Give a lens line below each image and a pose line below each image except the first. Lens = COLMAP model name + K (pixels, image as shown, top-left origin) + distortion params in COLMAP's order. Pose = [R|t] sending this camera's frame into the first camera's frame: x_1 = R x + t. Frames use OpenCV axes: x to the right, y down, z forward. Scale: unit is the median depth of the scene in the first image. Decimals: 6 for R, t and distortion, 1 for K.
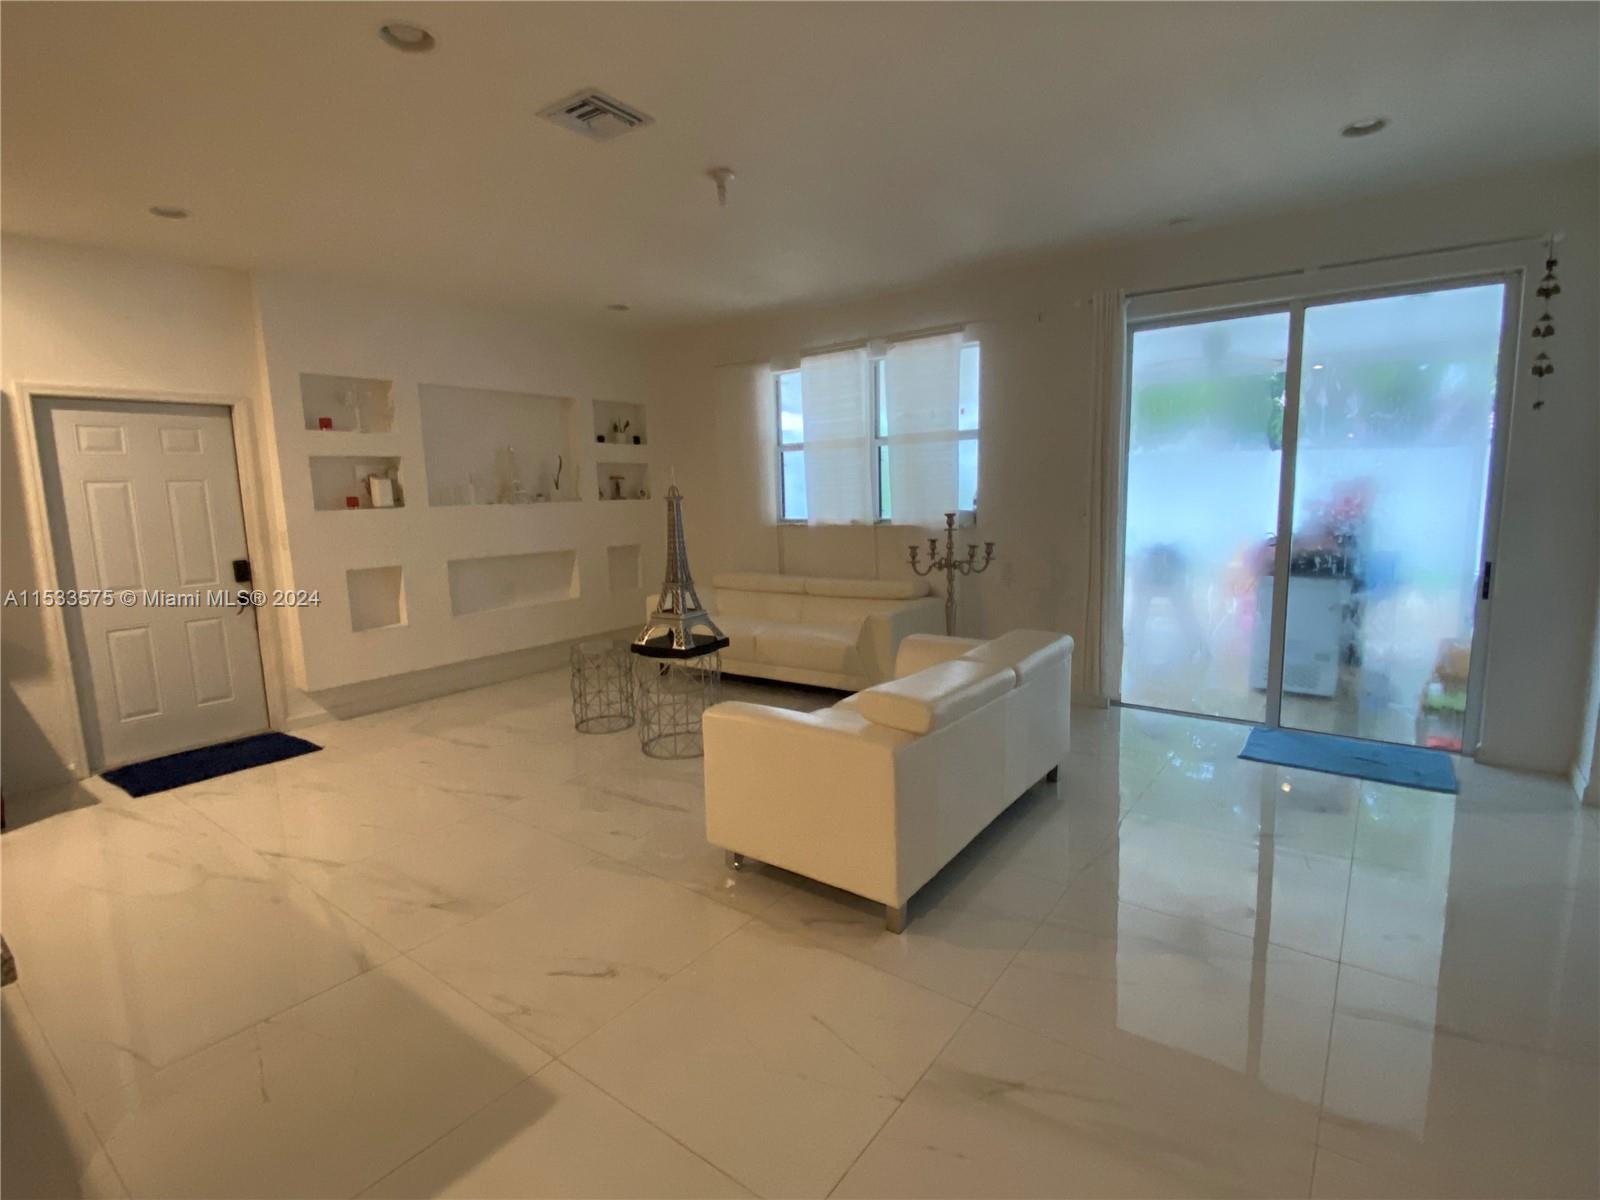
lens RADIAL K [[782.4, 0, 787.7], [0, 782.4, 597.6], [0, 0, 1]] dist [-0.012103, -0.001854]
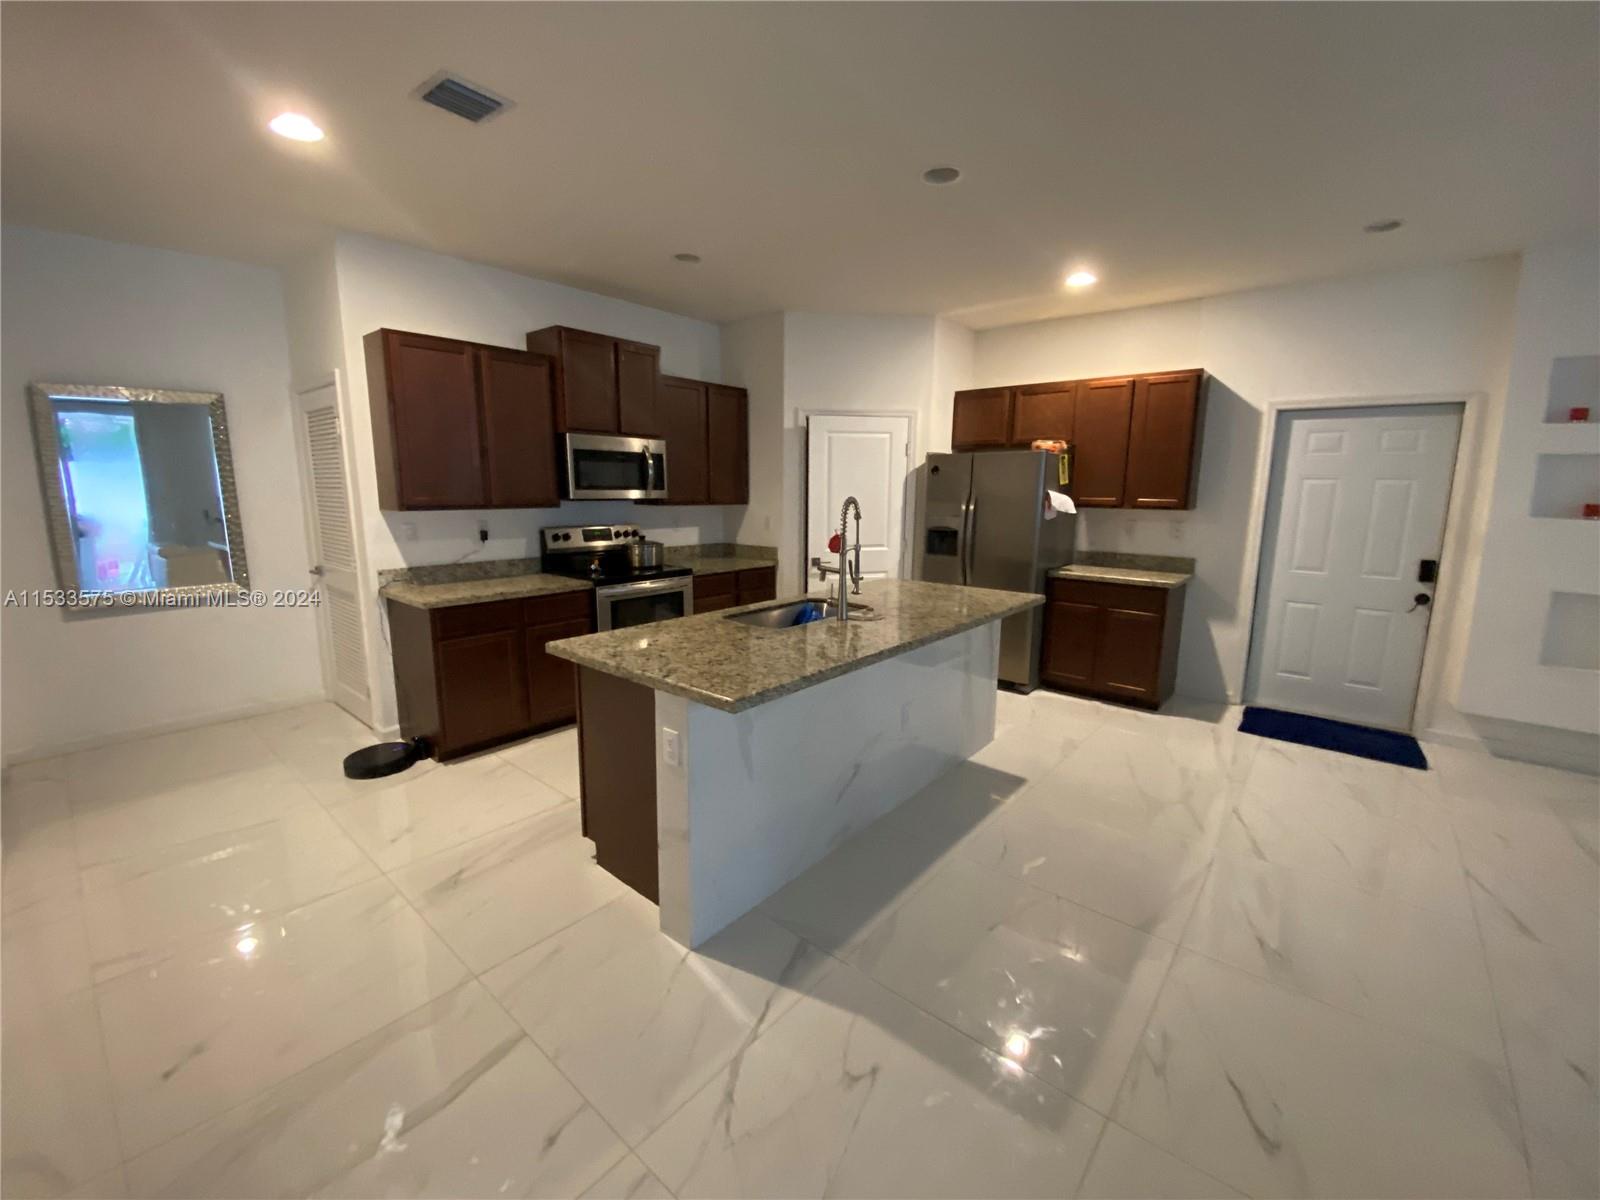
lens RADIAL K [[648.4, 0, 808.5], [0, 648.4, 591.5], [0, 0, 1]] dist [0.010144, -0.014907]
pose [[-0.033049, 0.182529, -0.982645, 0.139298], [-0.157556, 0.969937, 0.185468, -0.037334], [0.986957, 0.160952, -0.003297, 0.226723]]
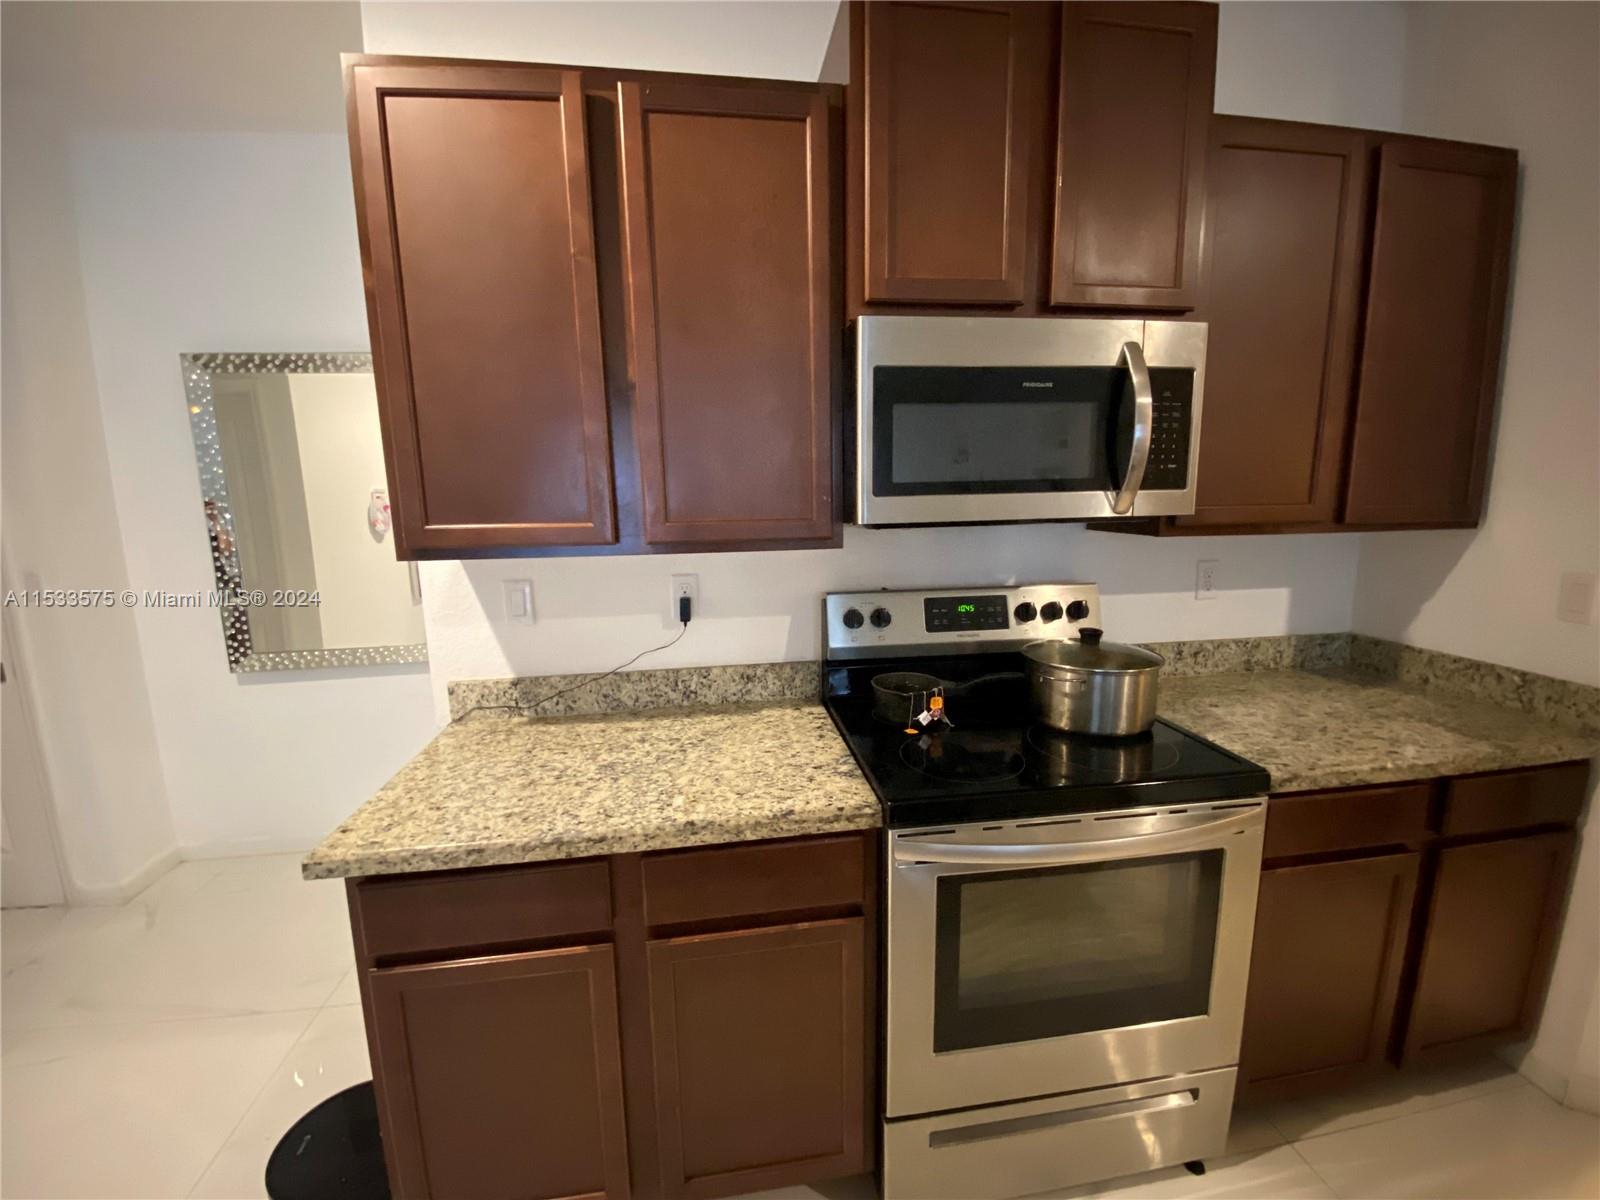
lens RADIAL K [[648.4, 0, 786.5], [0, 648.4, 593.2], [0, 0, 1]] dist [0.010144, -0.014907]
pose [[-0.698642, 0.150044, -0.699562, -0.475664], [-0.071581, 0.958199, 0.277004, 0.004472], [0.711882, 0.243602, -0.658697, 0.068011]]
